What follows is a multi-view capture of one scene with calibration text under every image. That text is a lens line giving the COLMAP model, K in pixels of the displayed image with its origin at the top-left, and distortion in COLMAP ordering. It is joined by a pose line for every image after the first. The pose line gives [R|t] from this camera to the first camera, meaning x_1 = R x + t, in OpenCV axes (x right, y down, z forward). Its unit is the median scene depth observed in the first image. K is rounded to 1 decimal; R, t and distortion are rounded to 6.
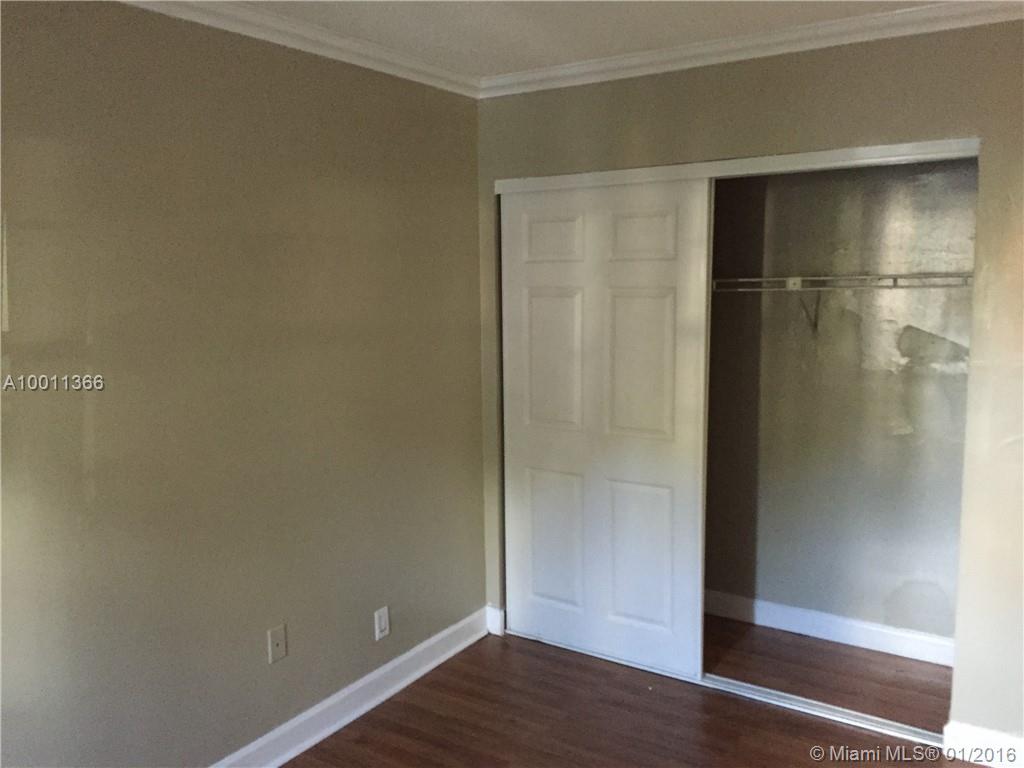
lens RADIAL K [[887.0, 0, 512.6], [0, 887.0, 379.9], [0, 0, 1]] dist [0.103542, -0.134293]
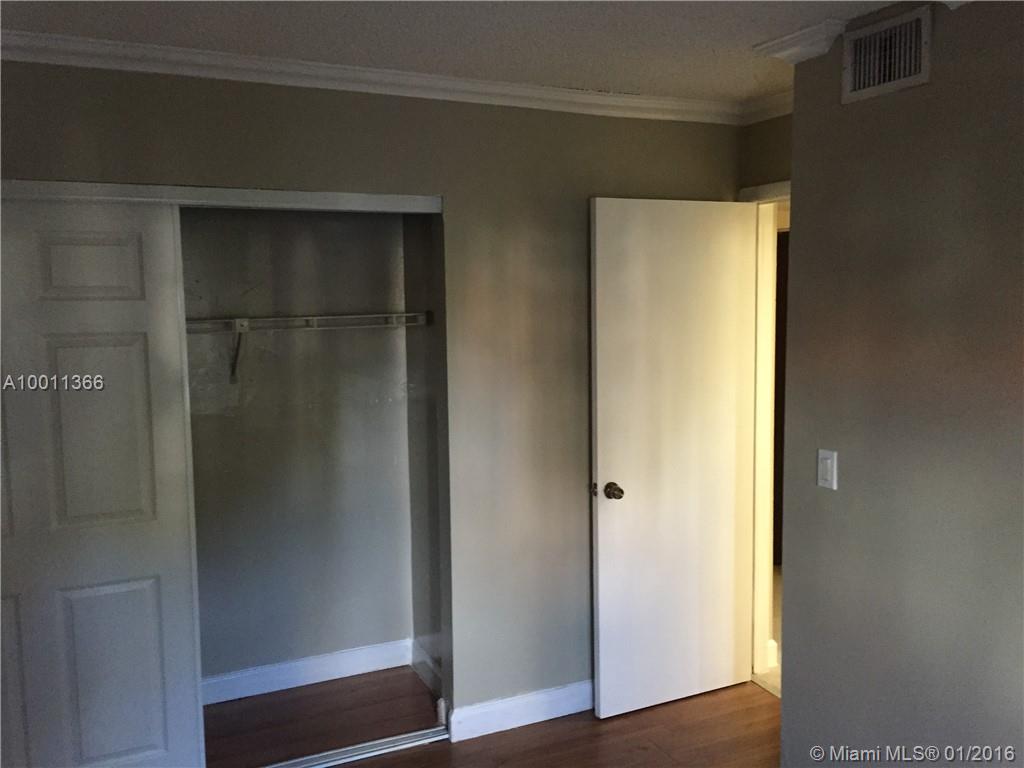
lens RADIAL K [[887.0, 0, 512.6], [0, 887.0, 379.9], [0, 0, 1]] dist [0.103542, -0.134293]
pose [[0.522666, -0.077347, 0.849022, -0.344398], [0.110169, 0.993654, 0.022702, -0.041484], [-0.845390, 0.081670, 0.527870, 0.277194]]
